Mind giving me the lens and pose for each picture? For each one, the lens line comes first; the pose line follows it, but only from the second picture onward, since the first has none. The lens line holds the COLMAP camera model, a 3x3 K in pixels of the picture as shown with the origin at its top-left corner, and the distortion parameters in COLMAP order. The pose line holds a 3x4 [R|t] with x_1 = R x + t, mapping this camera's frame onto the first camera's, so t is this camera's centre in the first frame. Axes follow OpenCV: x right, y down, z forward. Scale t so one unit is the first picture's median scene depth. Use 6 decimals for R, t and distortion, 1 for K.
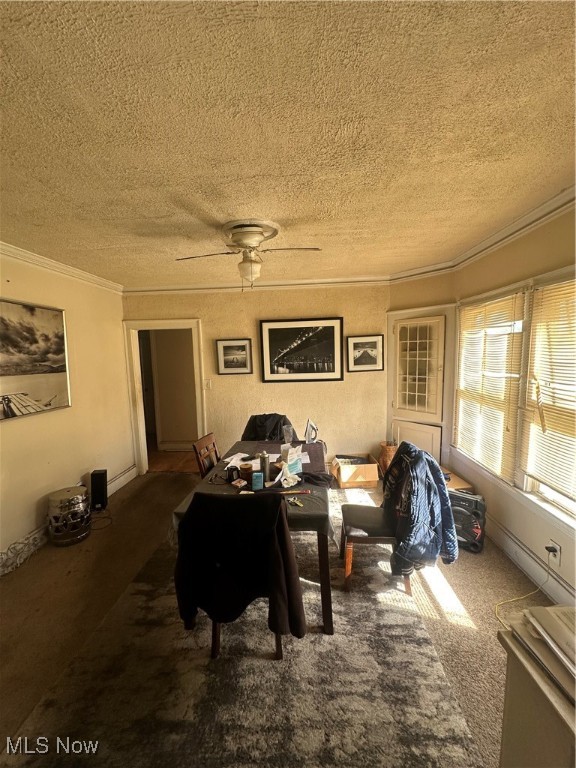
lens RADIAL K [[306.1, 0, 289.5], [0, 306.1, 386.2], [0, 0, 1]] dist [-0.009875, 0.000086]
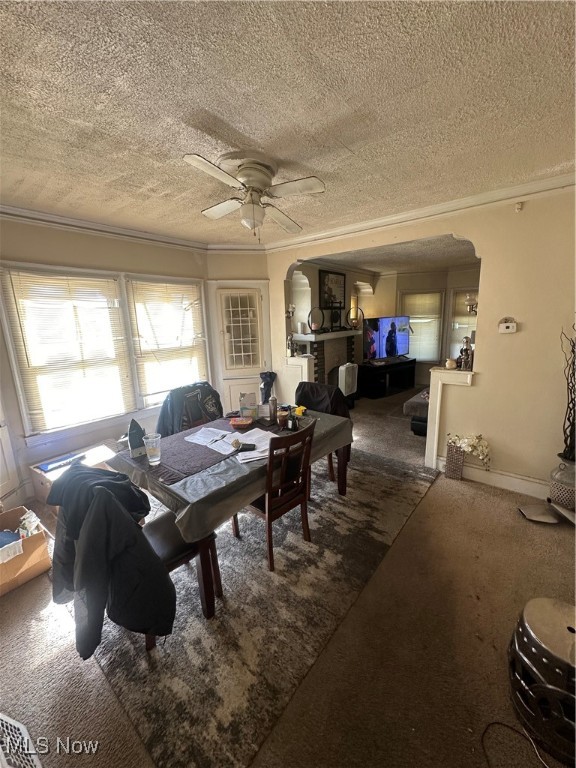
lens RADIAL K [[306.1, 0, 289.1], [0, 306.1, 381.6], [0, 0, 1]] dist [-0.009875, 0.000086]
pose [[-0.811091, -0.072482, 0.580411, -0.792515], [0.110807, 0.955284, 0.274143, -0.149959], [-0.574328, 0.286669, -0.766791, 1.794321]]
